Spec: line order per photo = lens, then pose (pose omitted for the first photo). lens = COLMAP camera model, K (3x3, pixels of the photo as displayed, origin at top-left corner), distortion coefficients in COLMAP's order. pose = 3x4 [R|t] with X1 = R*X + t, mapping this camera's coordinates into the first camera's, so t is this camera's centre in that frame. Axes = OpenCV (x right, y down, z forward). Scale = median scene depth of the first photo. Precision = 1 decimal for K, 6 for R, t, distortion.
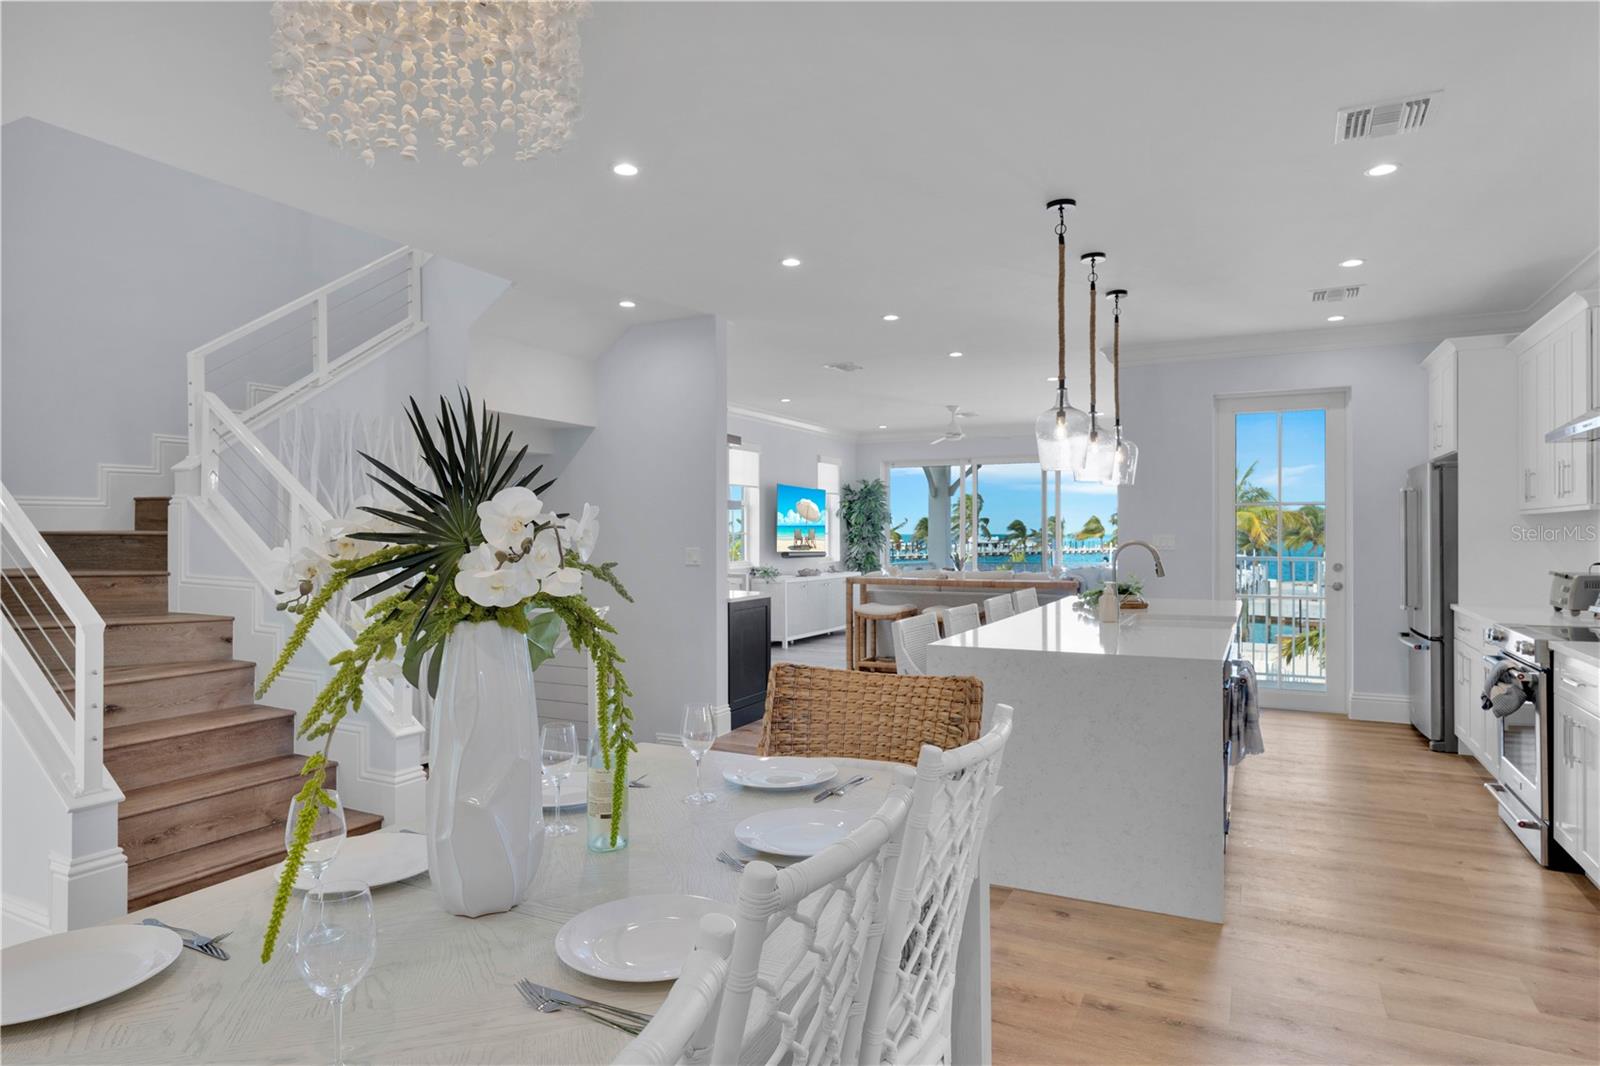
lens RADIAL K [[931.3, 0, 783.2], [0, 931.3, 532.3], [0, 0, 1]] dist [-0.009571, 0.001914]
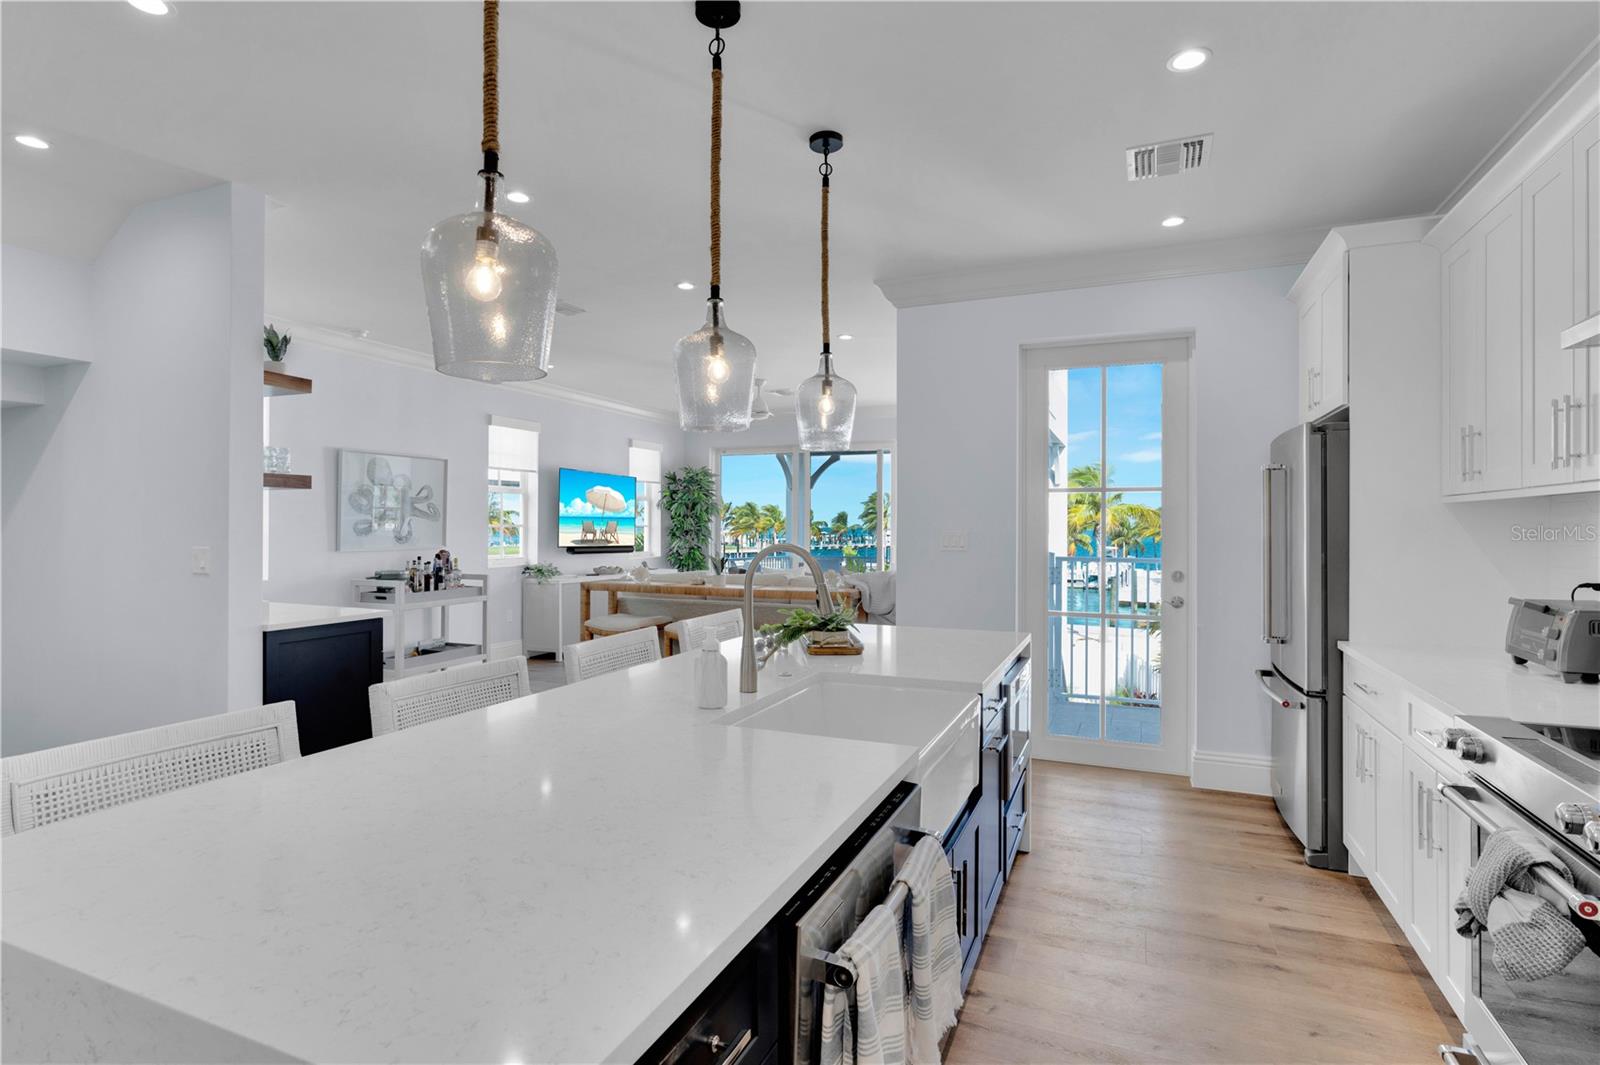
lens RADIAL K [[800.9, 0, 798.5], [0, 800.9, 520.2], [0, 0, 1]] dist [-0.013300, -0.001301]
pose [[0.997047, 0.007264, 0.076451, 0.281877], [-0.006778, 0.999955, -0.006616, -0.000723], [-0.076496, 0.006079, 0.997051, 0.443536]]
